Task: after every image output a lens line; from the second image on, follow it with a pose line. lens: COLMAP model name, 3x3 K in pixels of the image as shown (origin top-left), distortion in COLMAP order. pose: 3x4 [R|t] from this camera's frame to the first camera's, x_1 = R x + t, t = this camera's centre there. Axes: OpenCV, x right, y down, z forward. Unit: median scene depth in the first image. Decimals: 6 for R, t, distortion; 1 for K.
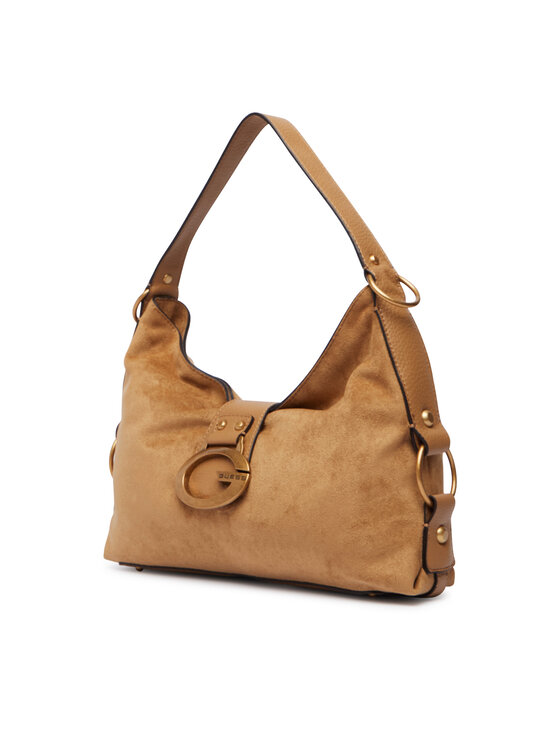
lens RADIAL K [[1323.2, 0, 280.0], [0, 1323.2, 373.0], [0, 0, 1]] dist [-0.086401, -0.151705]
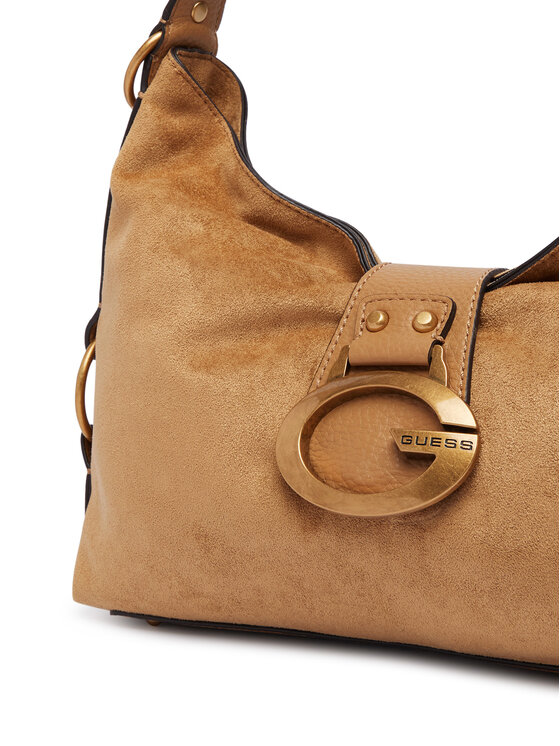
lens RADIAL K [[1323.2, 0, 280.0], [0, 1323.2, 373.0], [0, 0, 1]] dist [-0.086401, -0.151705]
pose [[0.983720, -0.021567, 0.178408, -0.153040], [0.005547, 0.995943, 0.089811, 0.016564], [-0.179621, -0.087359, 0.979849, 0.558774]]
